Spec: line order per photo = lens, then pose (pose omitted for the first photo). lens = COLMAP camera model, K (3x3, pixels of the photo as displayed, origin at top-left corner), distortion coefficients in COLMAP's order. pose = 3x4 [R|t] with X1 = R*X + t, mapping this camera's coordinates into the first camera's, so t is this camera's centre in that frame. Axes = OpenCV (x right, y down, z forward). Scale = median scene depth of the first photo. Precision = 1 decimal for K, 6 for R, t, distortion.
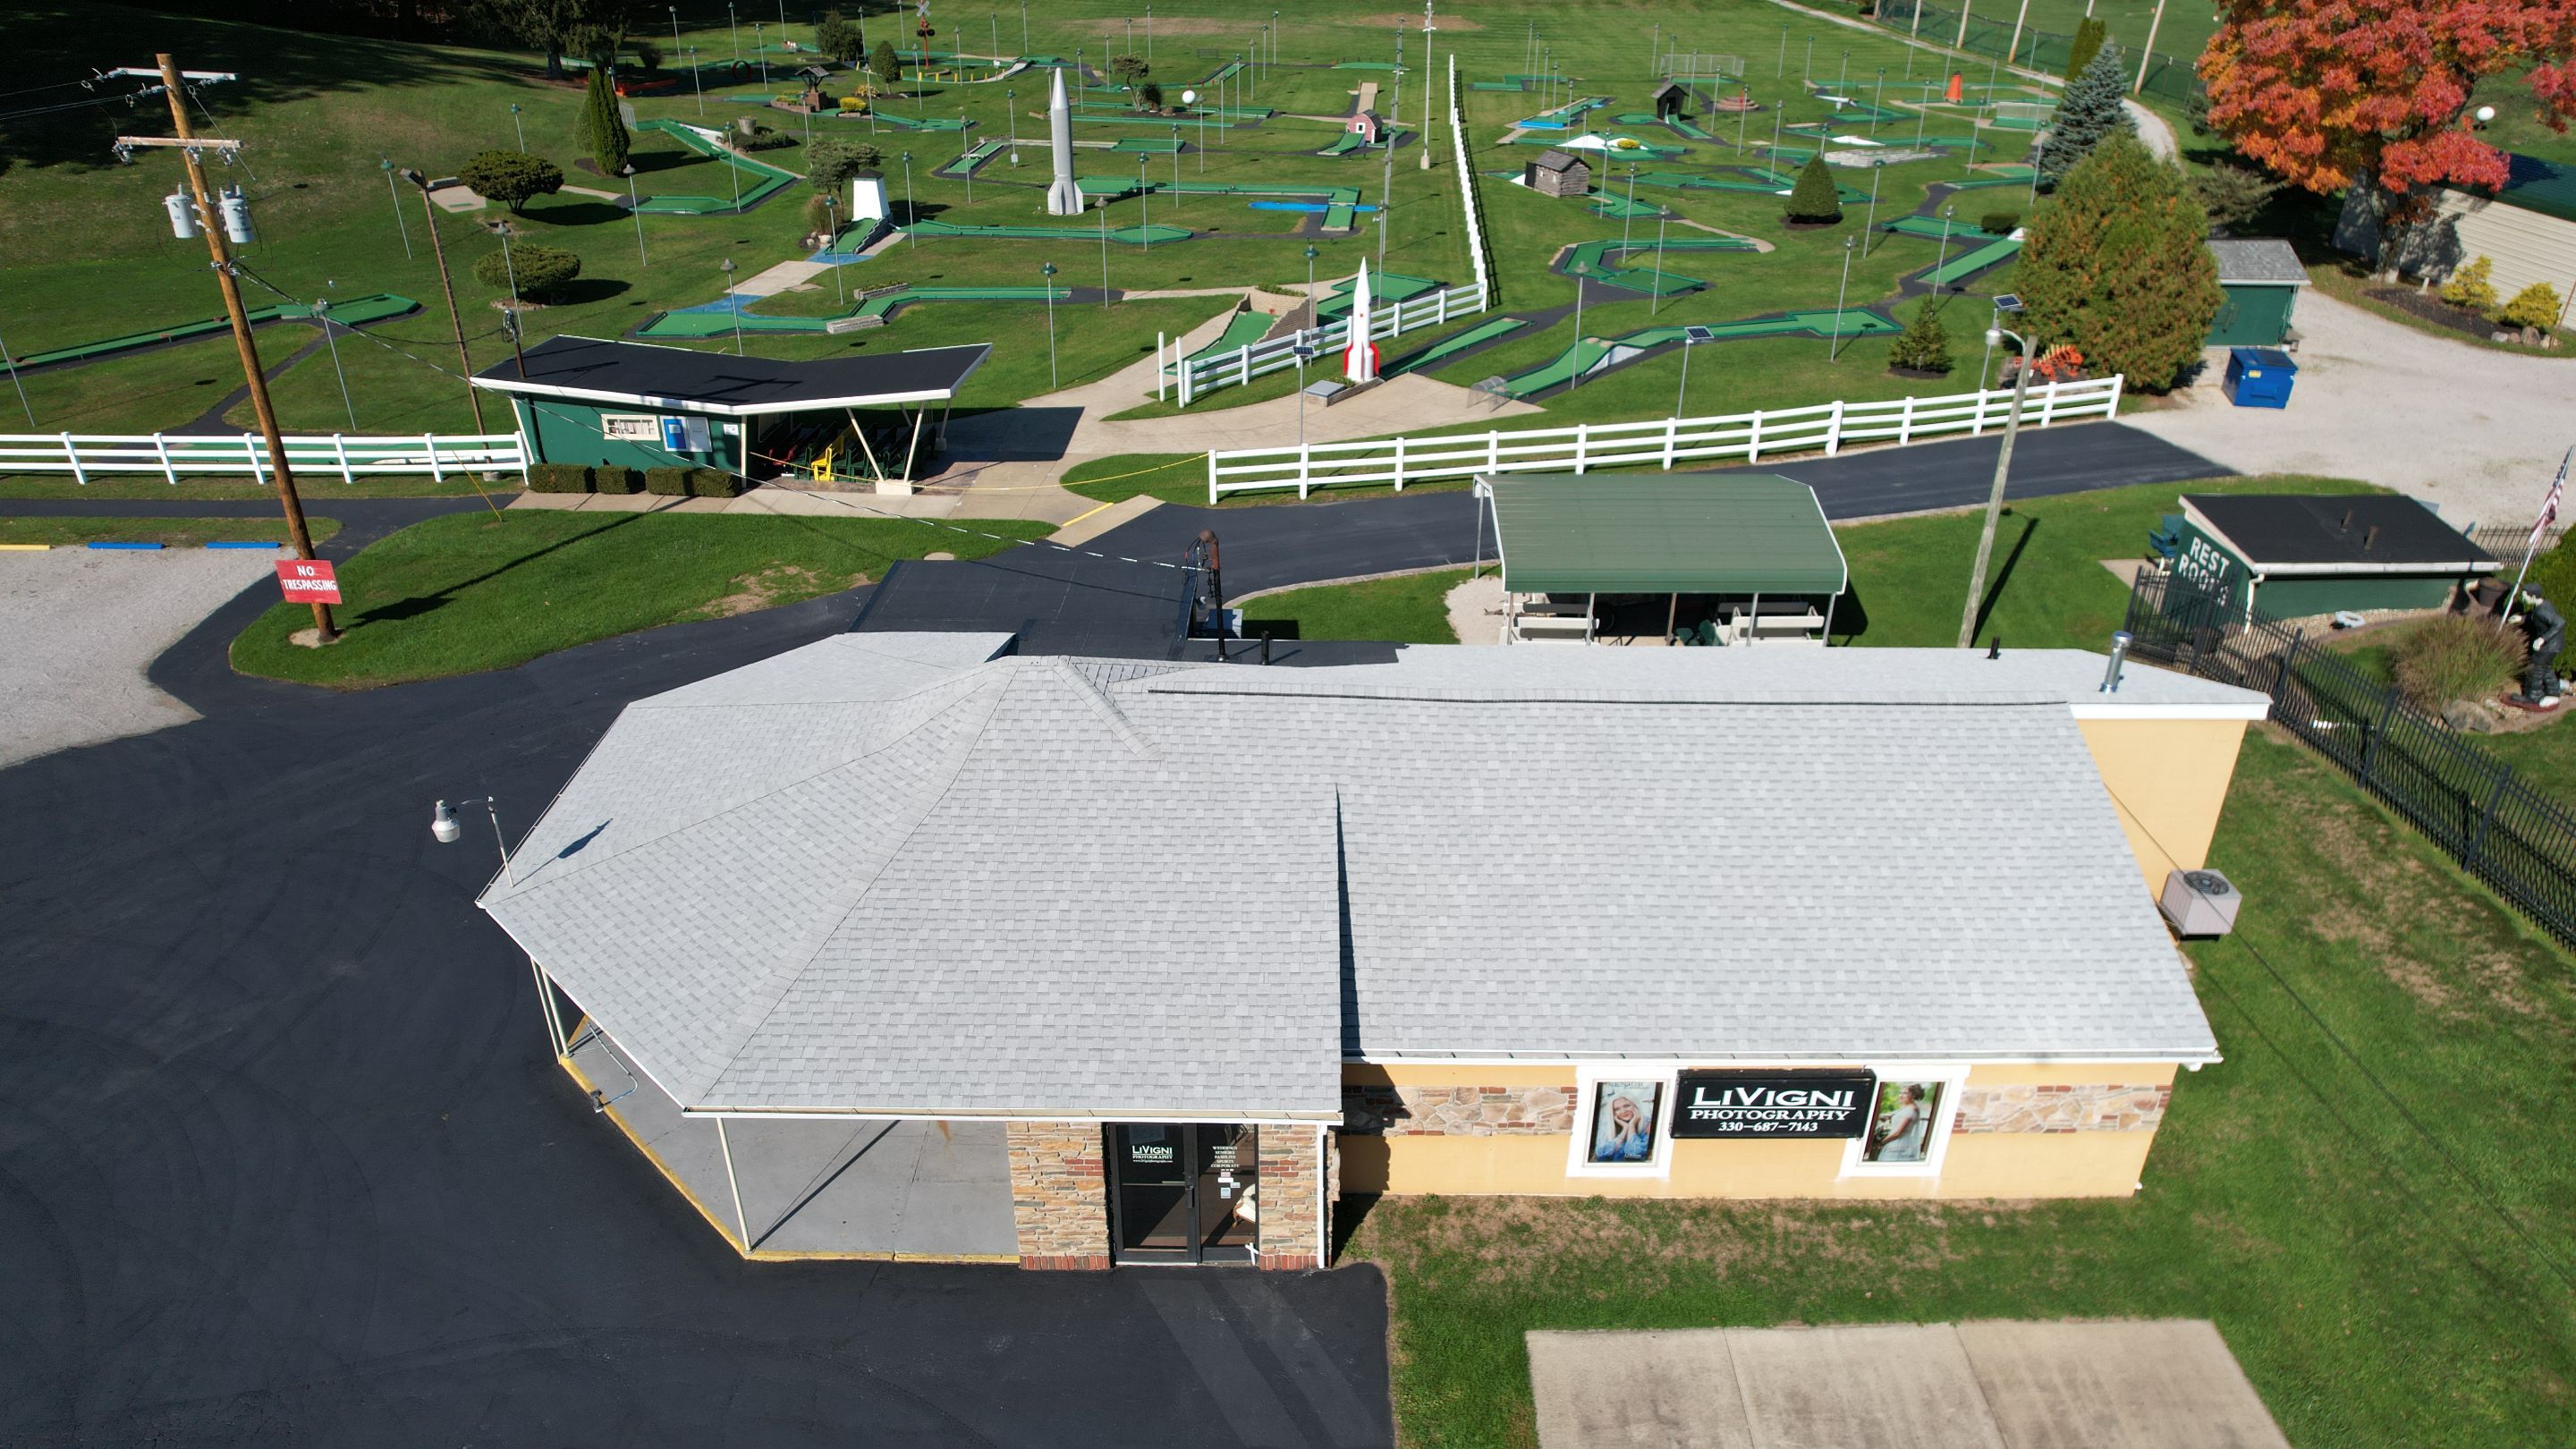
lens RADIAL K [[1643.8, 0, 1295.4], [0, 1643.8, 728.0], [0, 0, 1]] dist [-0.058143, 0.045776]
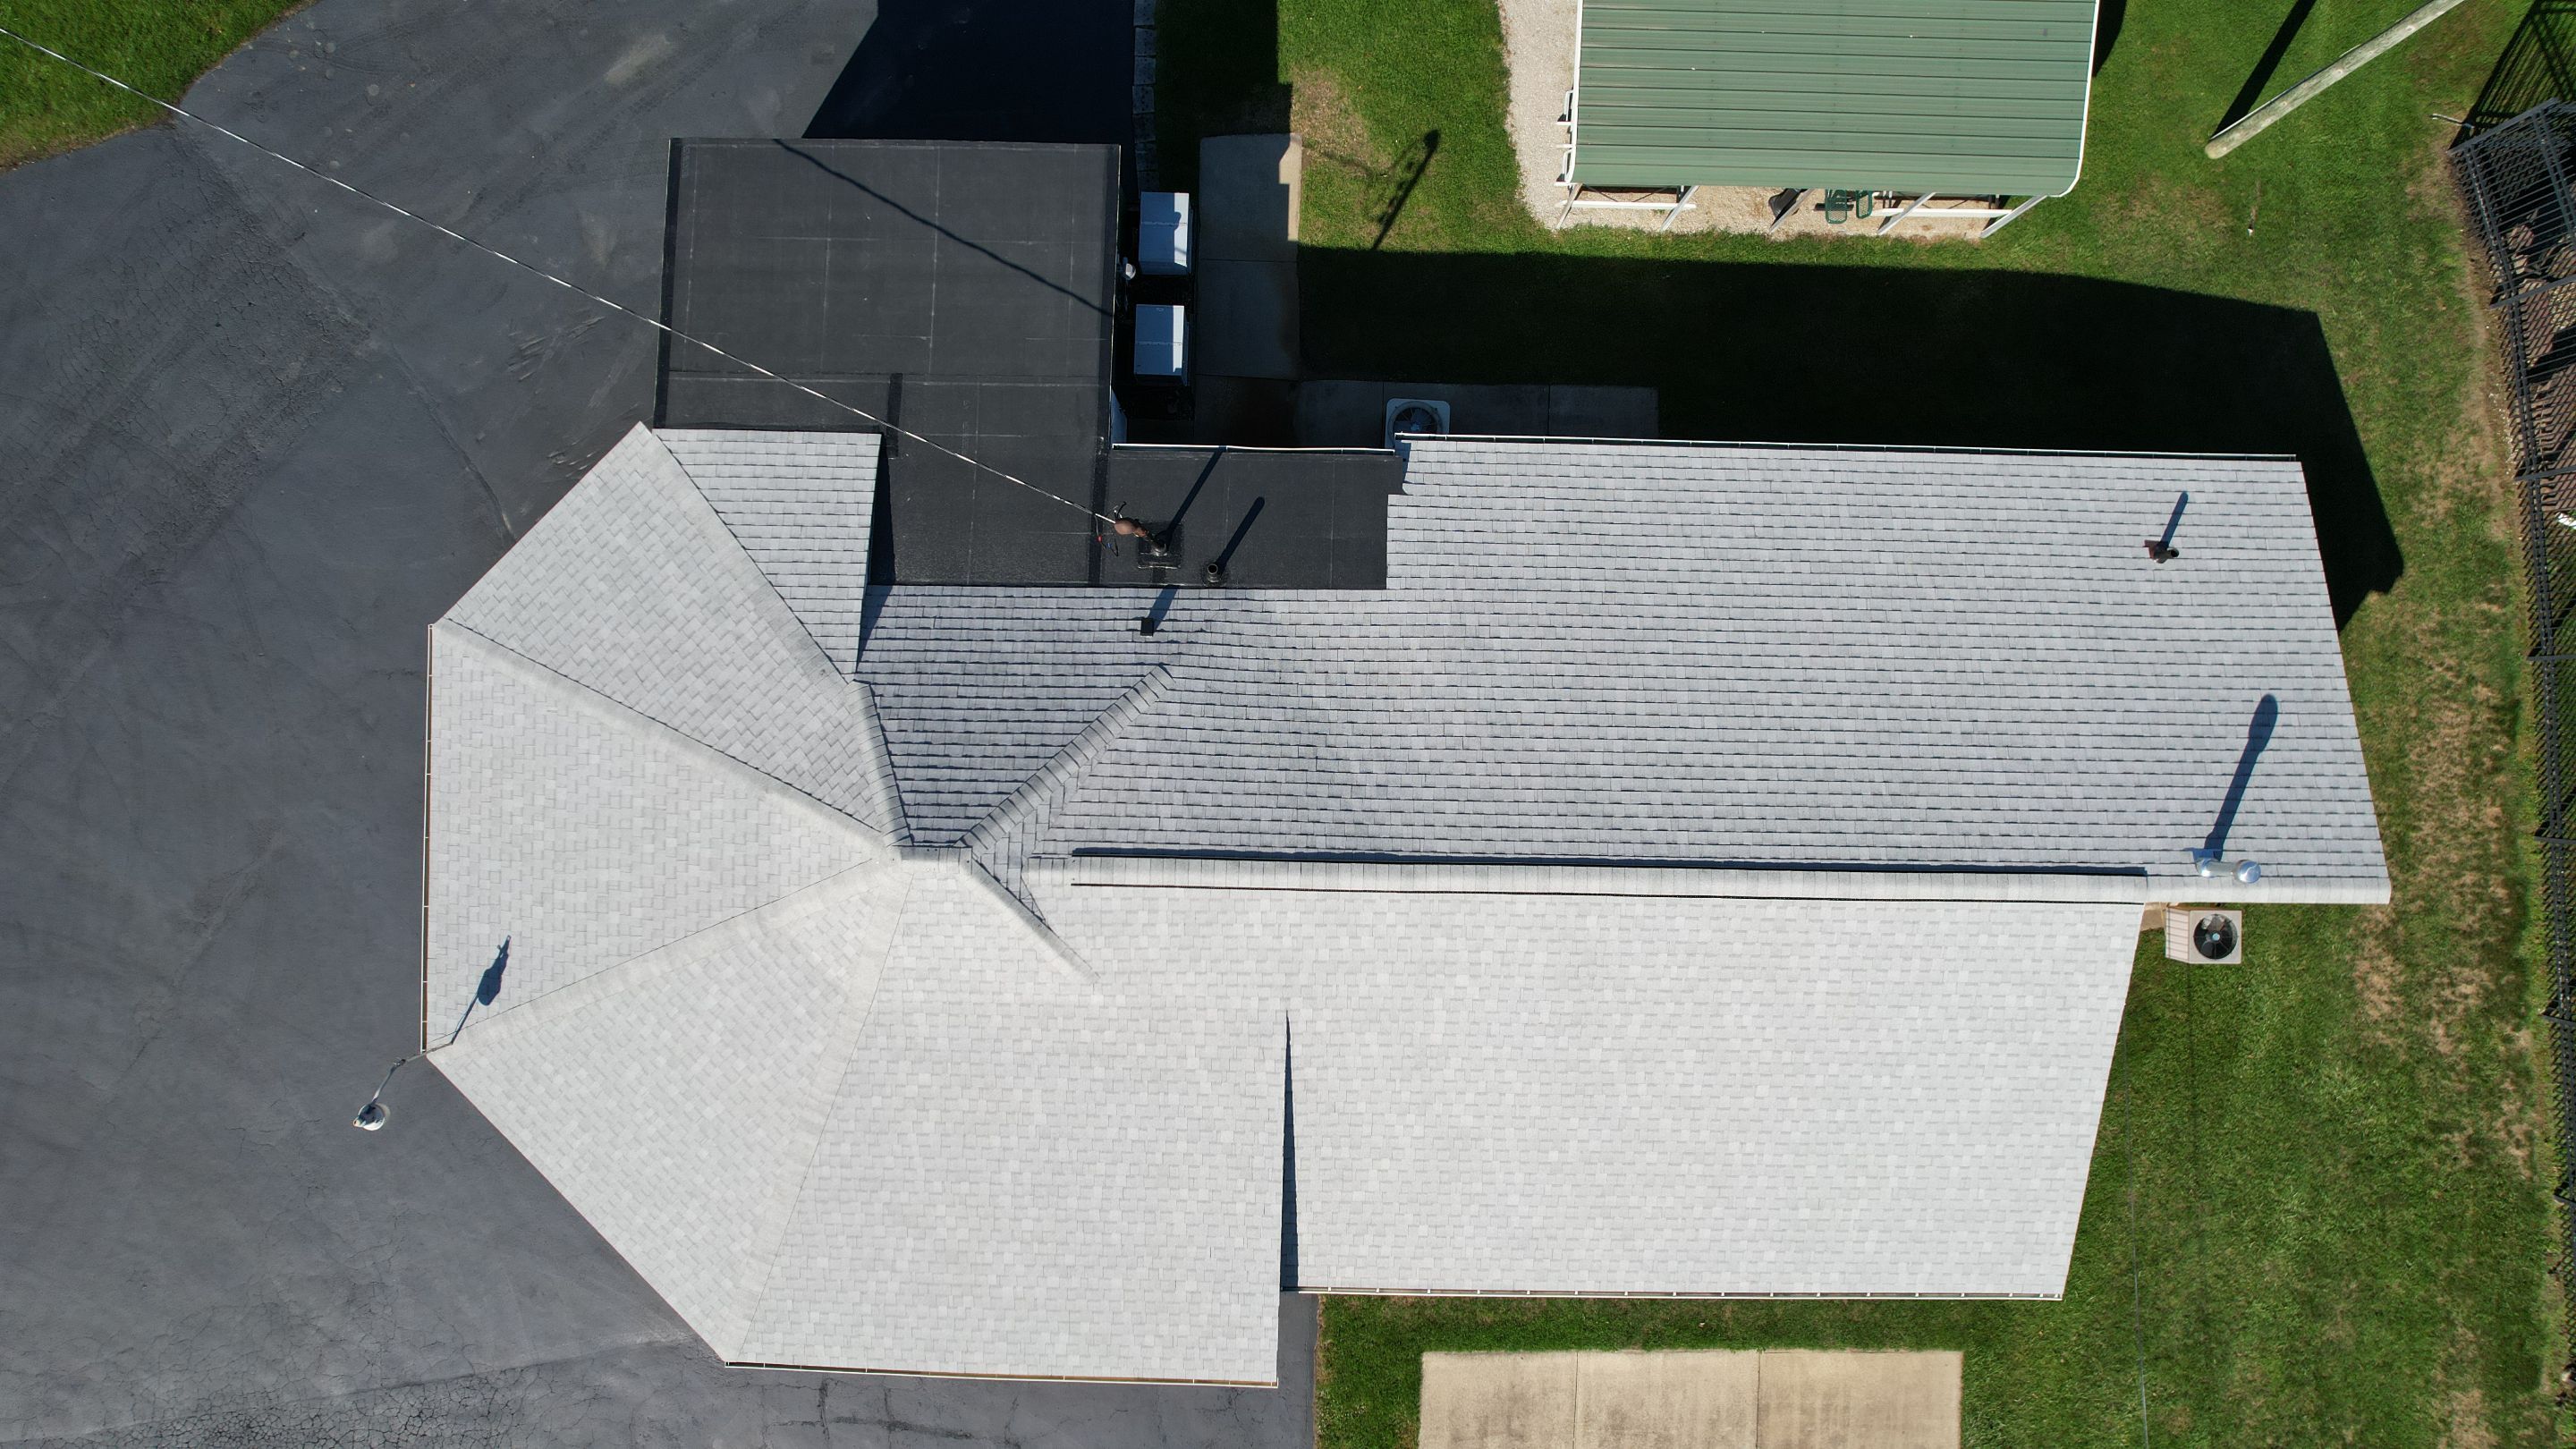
lens RADIAL K [[1643.8, 0, 1295.4], [0, 1643.8, 728.0], [0, 0, 1]] dist [-0.058143, 0.045776]
pose [[0.999789, 0.020376, -0.002689, 0.031131], [-0.007290, 0.473905, 0.880546, -0.914322], [0.019217, -0.880340, 0.473953, 0.755556]]
